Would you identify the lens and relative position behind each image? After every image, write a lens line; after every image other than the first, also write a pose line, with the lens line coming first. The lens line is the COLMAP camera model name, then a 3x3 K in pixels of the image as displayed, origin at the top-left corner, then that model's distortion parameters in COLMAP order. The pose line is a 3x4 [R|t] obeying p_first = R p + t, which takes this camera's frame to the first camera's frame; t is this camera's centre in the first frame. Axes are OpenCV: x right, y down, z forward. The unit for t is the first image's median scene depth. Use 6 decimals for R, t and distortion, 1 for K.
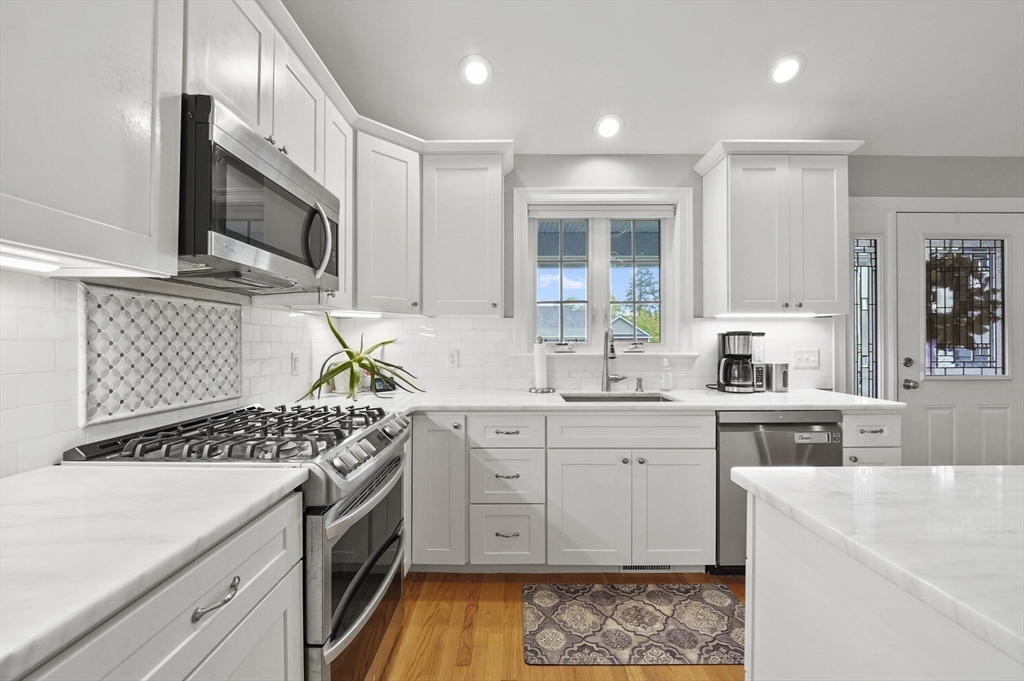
lens RADIAL K [[420.8, 0, 512.0], [0, 420.8, 340.5], [0, 0, 1]] dist [-0.000673, -0.000139]
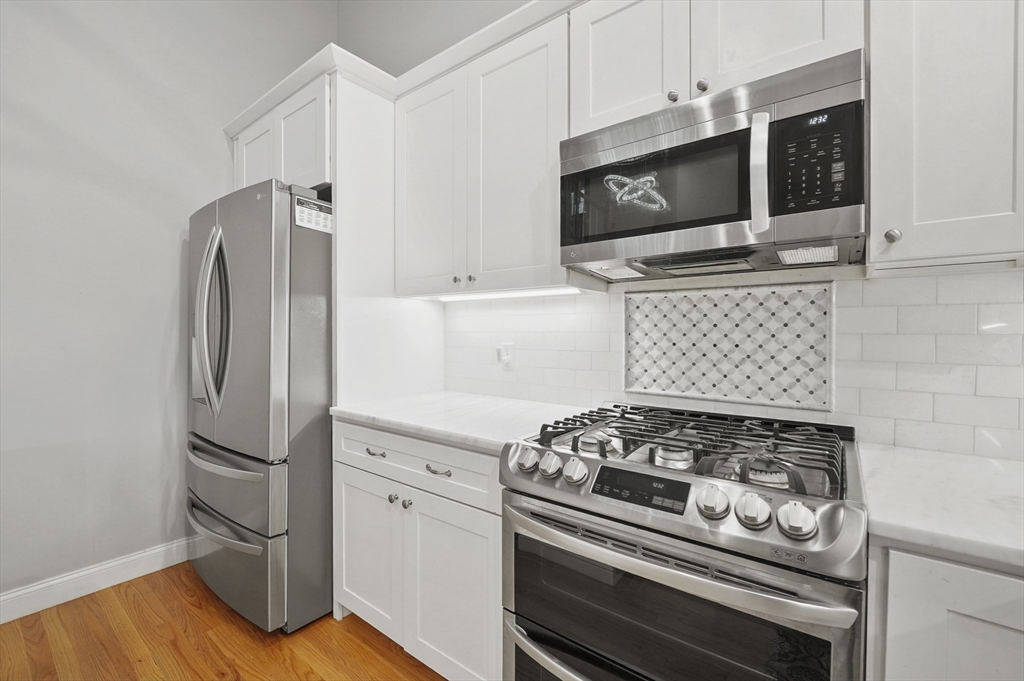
lens RADIAL K [[431.8, 0, 510.9], [0, 431.8, 337.9], [0, 0, 1]] dist [-0.001529, -0.000273]
pose [[-0.604754, 0.009060, -0.796361, 0.315756], [0.001915, 0.999949, 0.009921, 0.002539], [0.796410, 0.004475, -0.604740, 1.235524]]
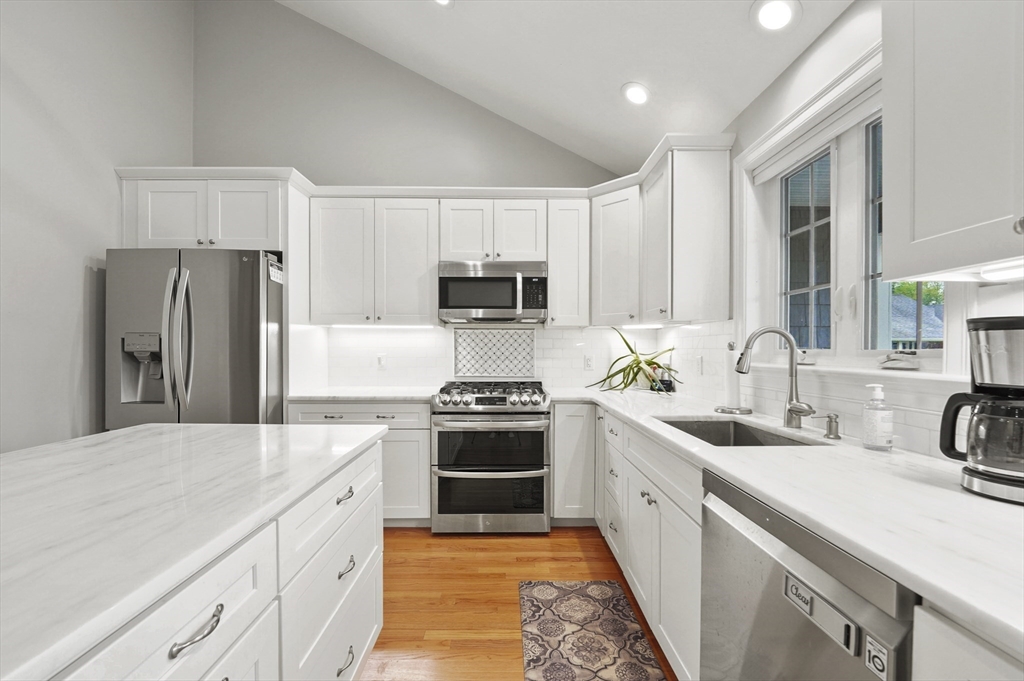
lens RADIAL K [[423.2, 0, 509.7], [0, 423.2, 352.0], [0, 0, 1]] dist [-0.000306, -0.000054]
pose [[0.015093, 0.008868, -0.999847, 1.564559], [0.002615, 0.999957, 0.008909, 0.003139], [0.999883, -0.002749, 0.015069, 1.051252]]
